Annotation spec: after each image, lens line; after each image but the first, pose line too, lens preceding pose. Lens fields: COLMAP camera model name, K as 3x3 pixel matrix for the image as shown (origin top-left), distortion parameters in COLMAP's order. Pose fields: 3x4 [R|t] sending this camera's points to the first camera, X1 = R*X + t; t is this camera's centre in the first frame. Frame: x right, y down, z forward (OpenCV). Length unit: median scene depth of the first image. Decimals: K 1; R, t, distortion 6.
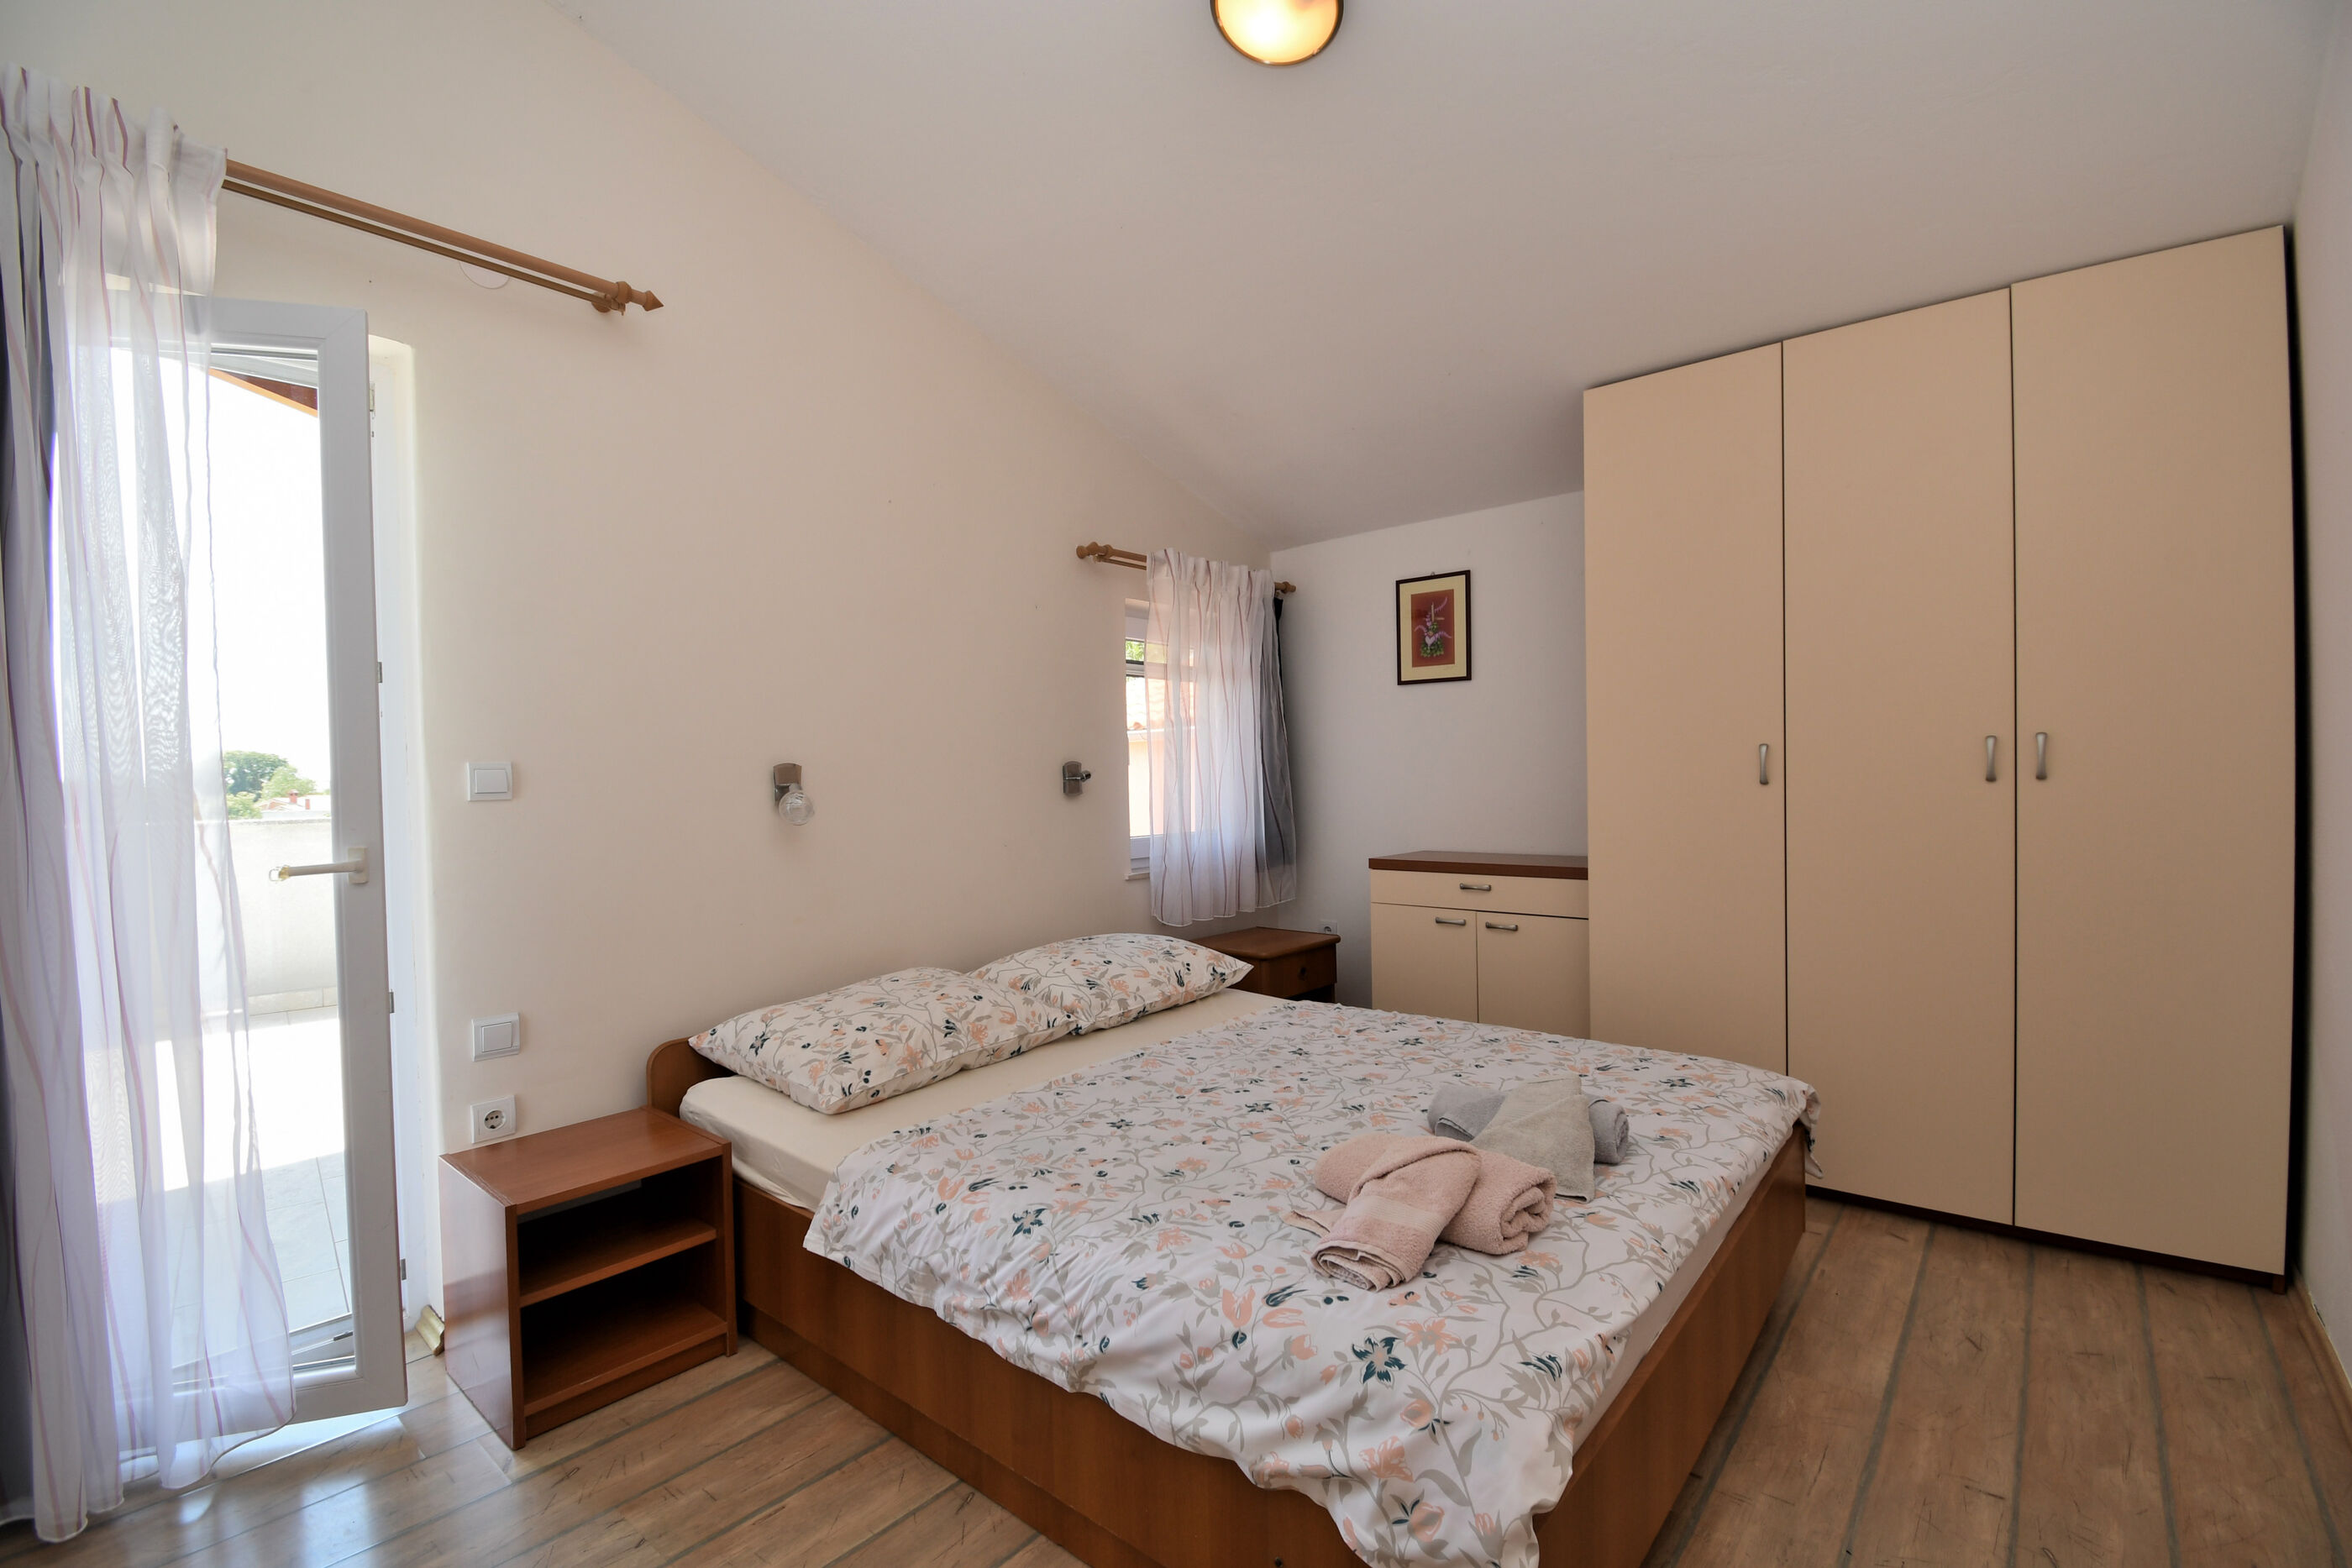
lens RADIAL K [[1030.8, 0, 1179.0], [0, 1030.8, 793.0], [0, 0, 1]] dist [0.023980, -0.028684]
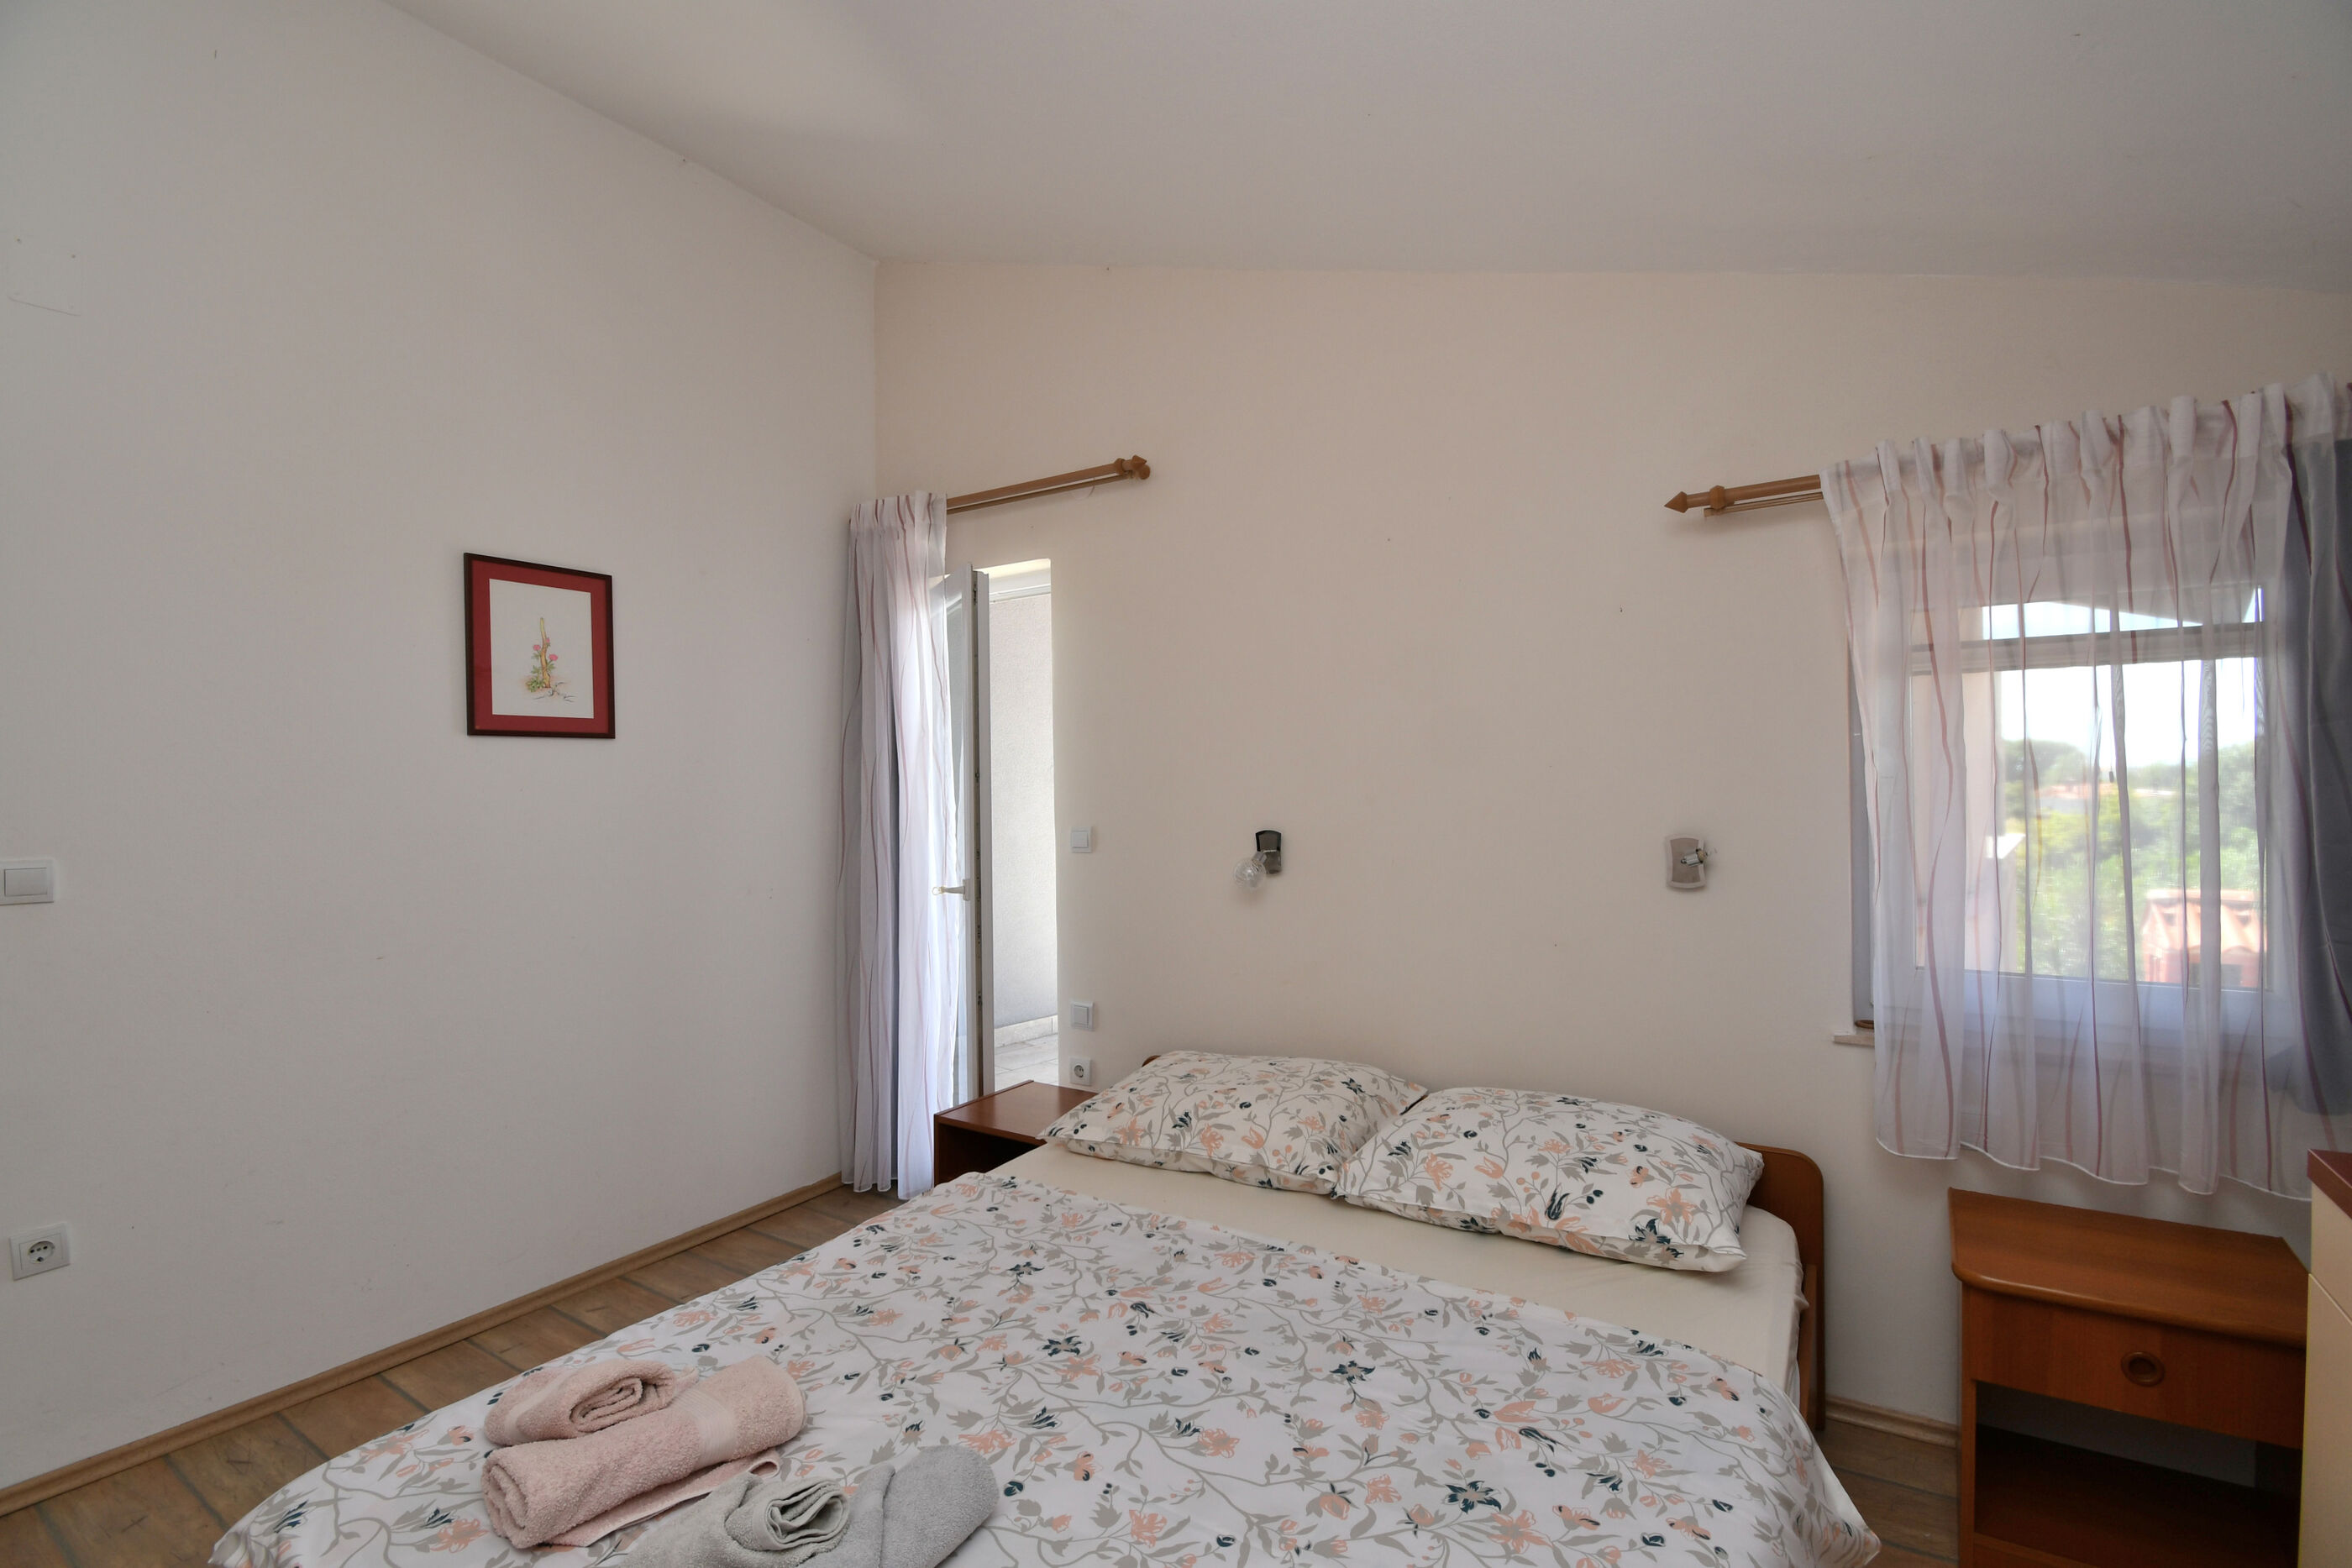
lens RADIAL K [[1030.8, 0, 1179.0], [0, 1030.8, 793.0], [0, 0, 1]] dist [0.023980, -0.028684]
pose [[0.131043, 0.020522, -0.991164, 0.711394], [-0.005742, 0.999785, 0.019941, -0.095673], [0.991360, 0.003079, 0.131133, 0.850742]]
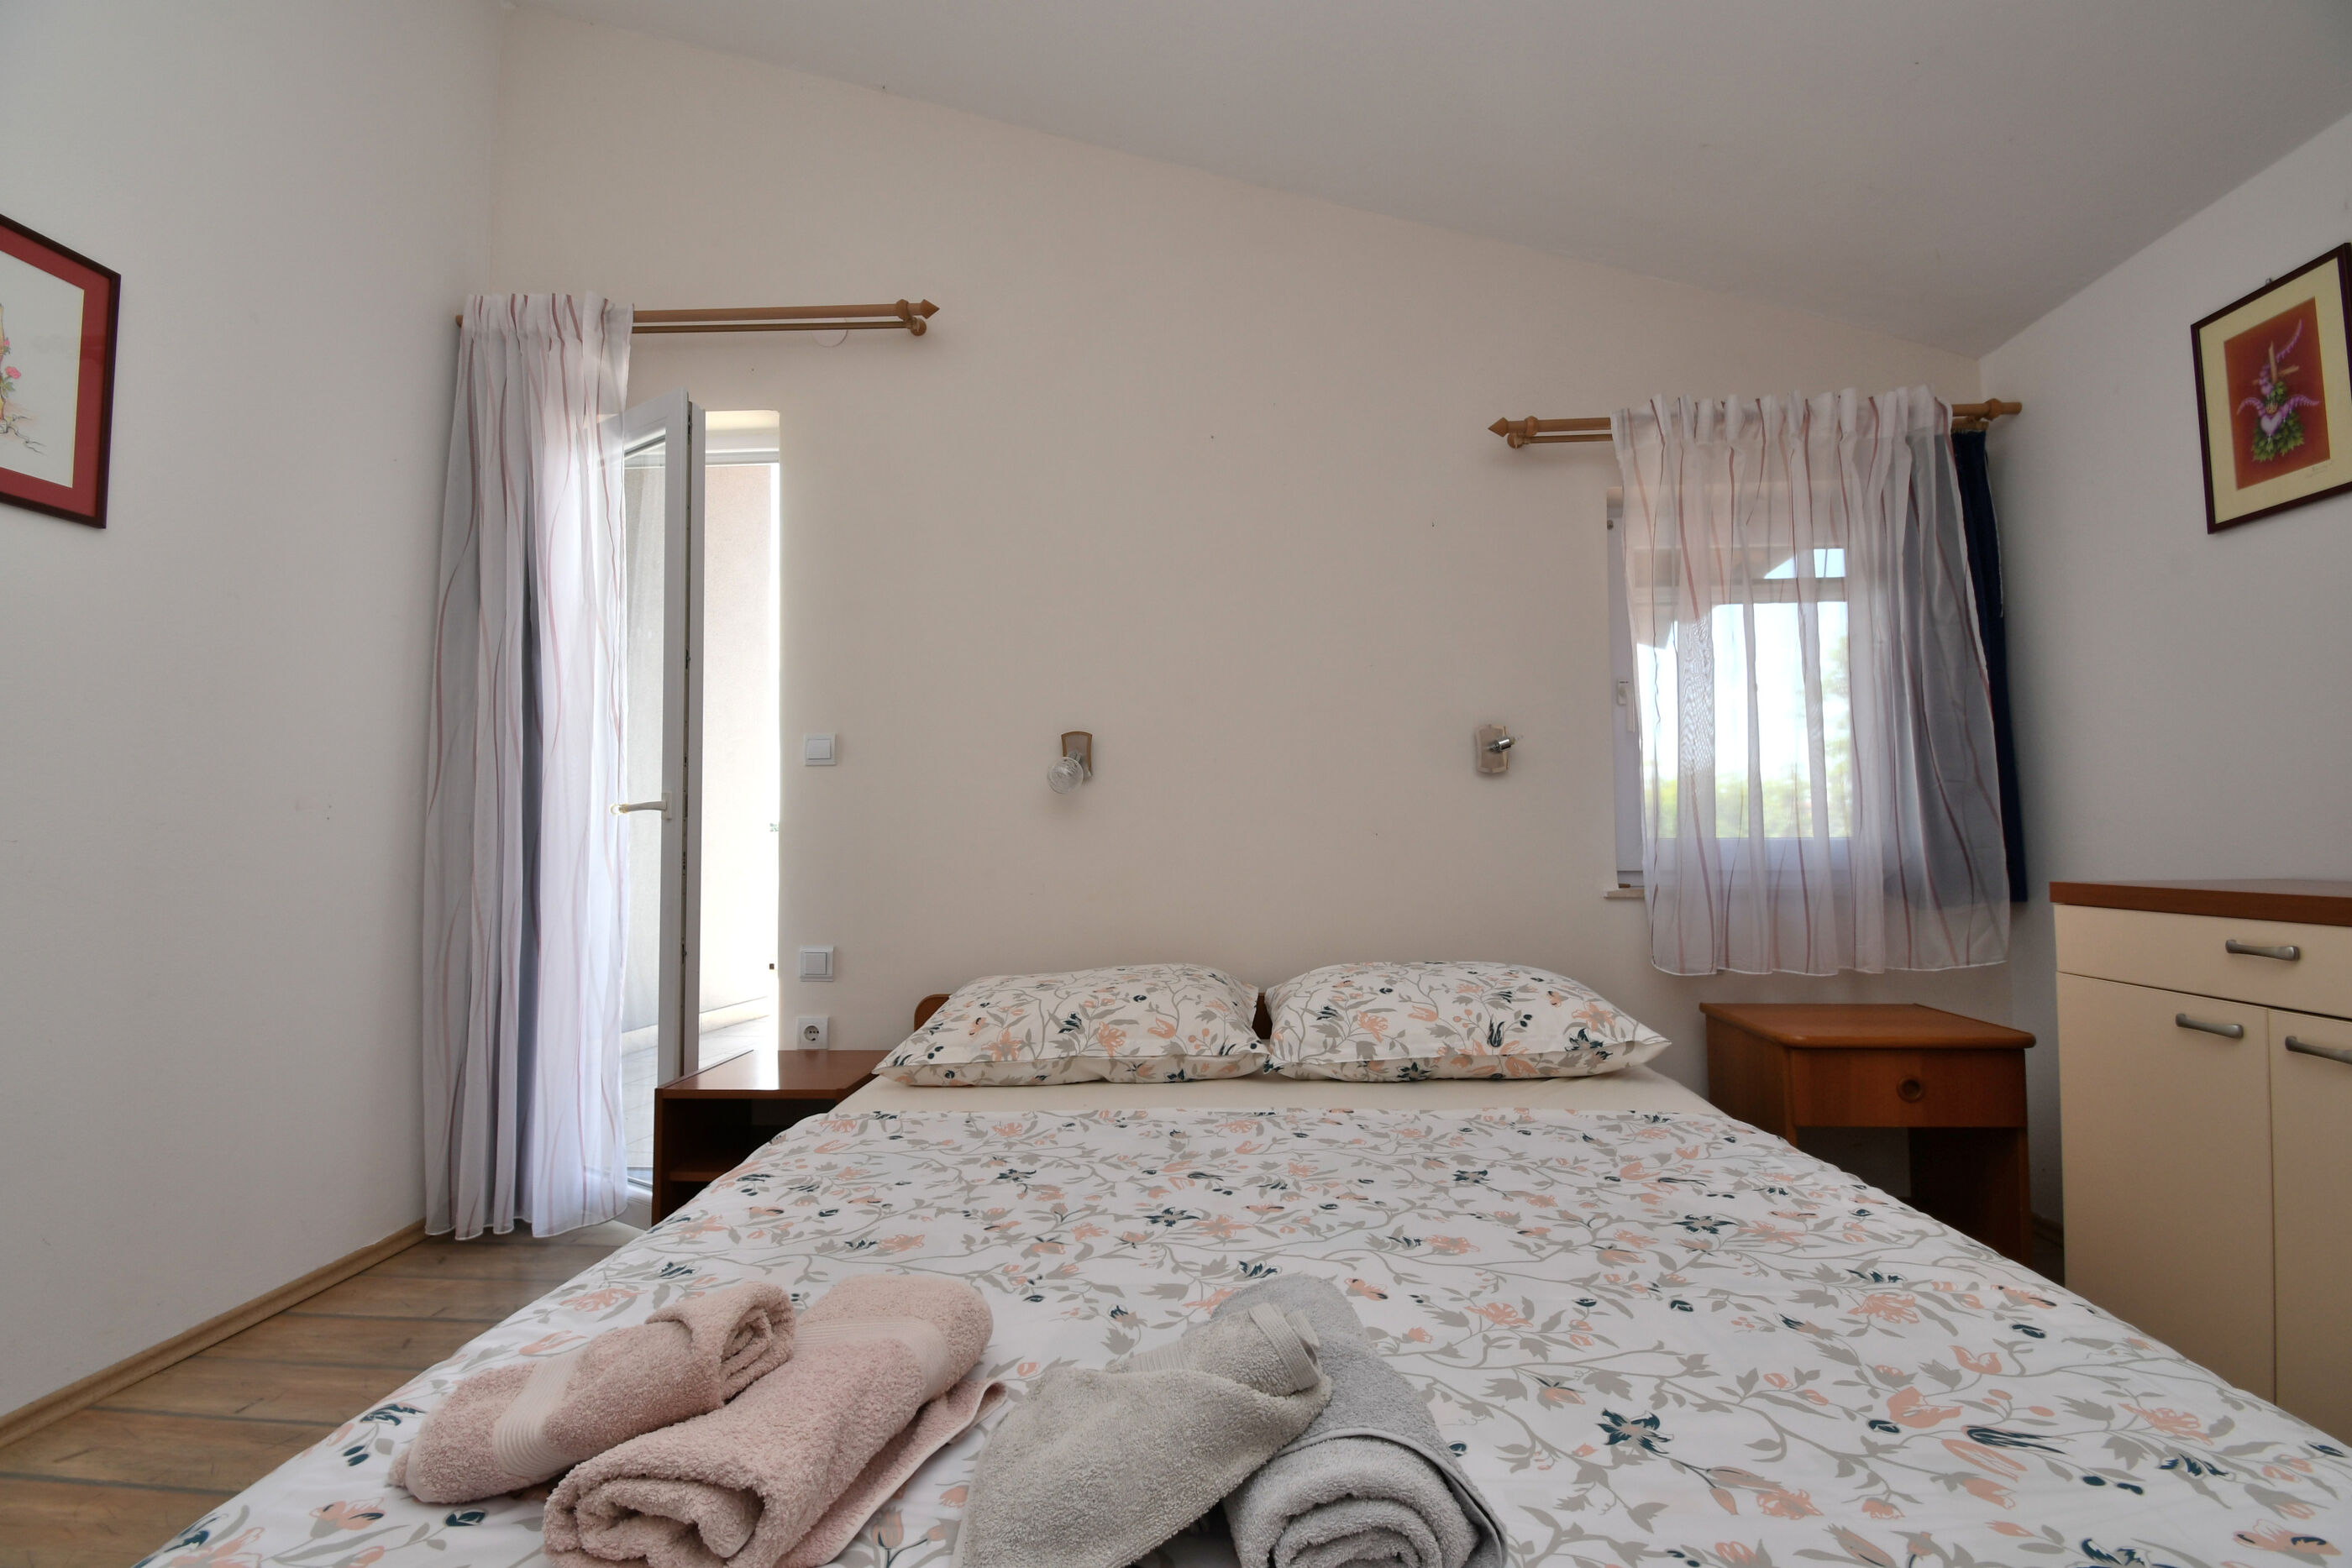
lens RADIAL K [[1030.8, 0, 1179.0], [0, 1030.8, 793.0], [0, 0, 1]] dist [0.023980, -0.028684]
pose [[0.606180, -0.019773, -0.795081, 0.487884], [-0.016750, 0.999152, -0.037618, 0.069579], [0.795151, 0.036121, 0.605335, 0.545454]]
